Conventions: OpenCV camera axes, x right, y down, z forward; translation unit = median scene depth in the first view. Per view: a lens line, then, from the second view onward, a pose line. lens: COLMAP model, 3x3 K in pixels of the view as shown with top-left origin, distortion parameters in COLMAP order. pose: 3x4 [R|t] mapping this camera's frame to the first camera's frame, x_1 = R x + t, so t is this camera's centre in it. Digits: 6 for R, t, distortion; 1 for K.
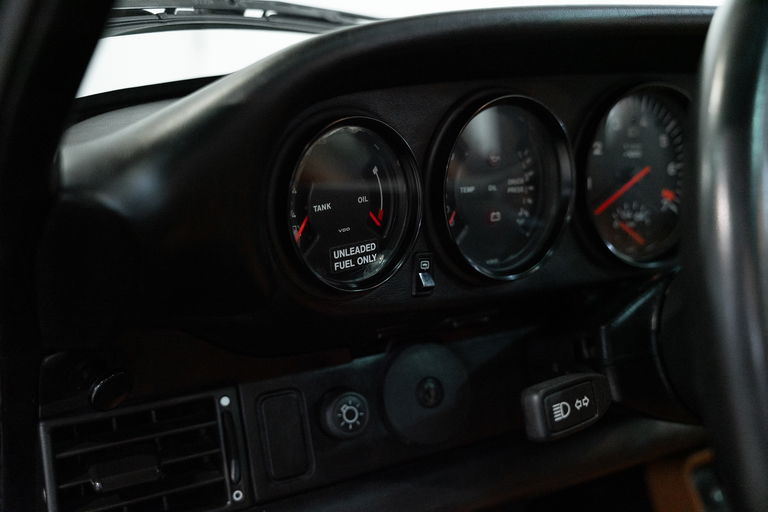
lens RADIAL K [[741.7, 0, 384.0], [0, 741.7, 256.0], [0, 0, 1]] dist [-0.000584, 0.018530]
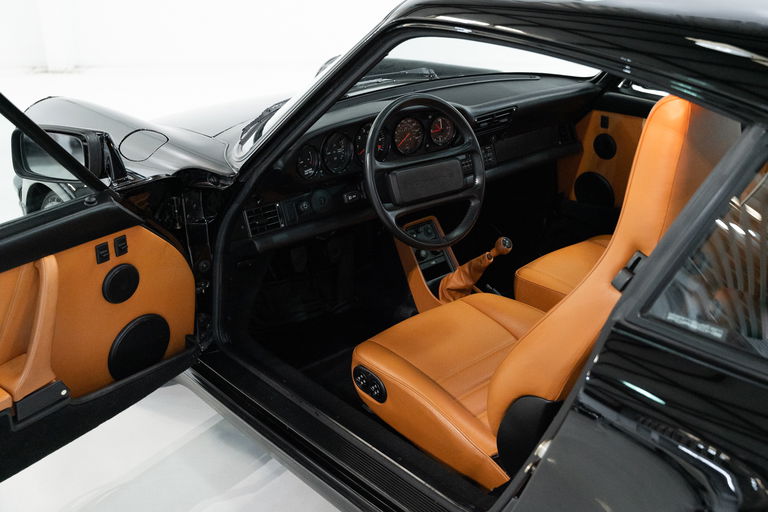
lens RADIAL K [[808.0, 0, 414.0], [0, 808.0, 234.6], [0, 0, 1]] dist [0.002017, 0.006170]
pose [[0.965682, -0.087728, 0.244464, -0.625234], [0.051597, 0.987268, 0.150468, -0.314454], [-0.254552, -0.132690, 0.957913, -3.863393]]
